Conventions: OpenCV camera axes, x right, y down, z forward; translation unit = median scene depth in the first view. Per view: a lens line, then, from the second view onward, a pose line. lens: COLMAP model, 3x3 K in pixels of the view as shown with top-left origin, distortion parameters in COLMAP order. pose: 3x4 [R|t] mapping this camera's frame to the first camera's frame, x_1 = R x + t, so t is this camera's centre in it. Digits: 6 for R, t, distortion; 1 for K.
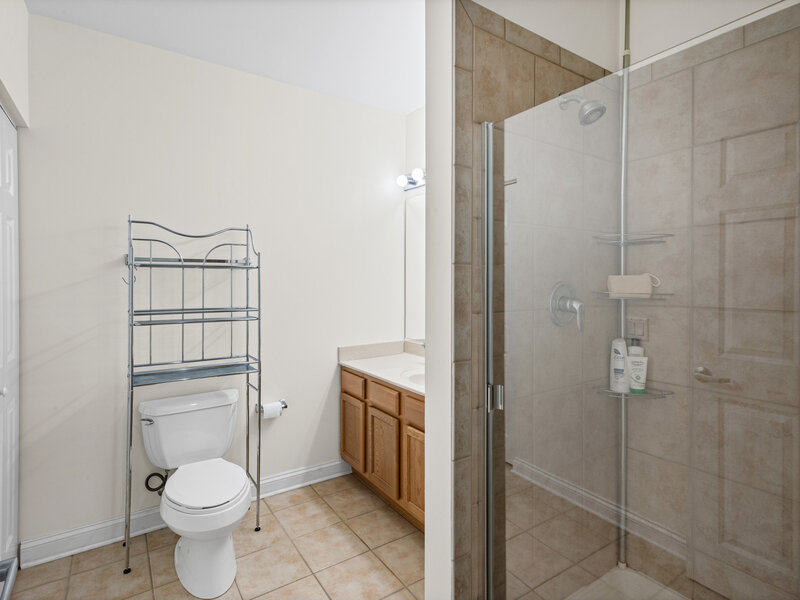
lens RADIAL K [[419.6, 0, 401.8], [0, 419.6, 278.7], [0, 0, 1]] dist [0.003271, 0.001169]
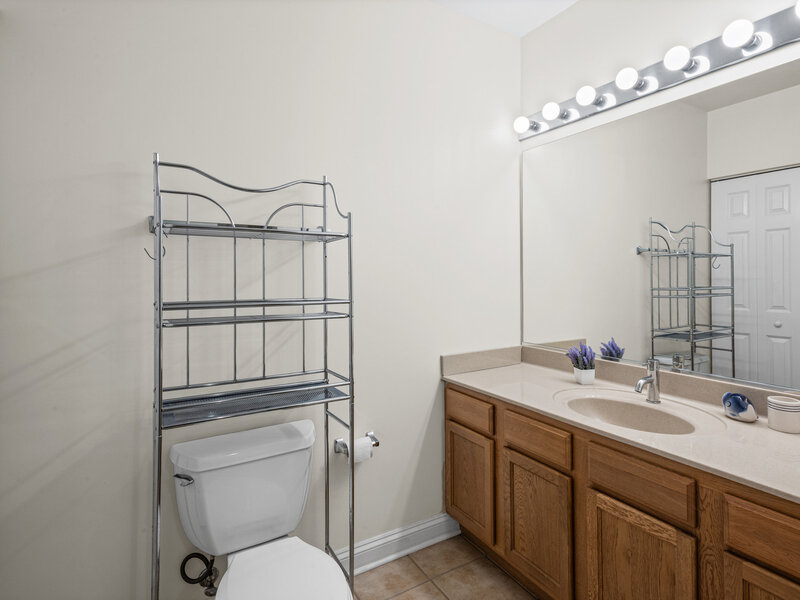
lens RADIAL K [[424.5, 0, 399.6], [0, 424.5, 273.6], [0, 0, 1]] dist [0.001736, 0.000785]
pose [[0.998274, -0.004139, -0.058587, -0.220377], [0.004019, 0.999990, -0.002164, 0.031458], [0.058595, 0.001925, 0.998280, 0.345838]]
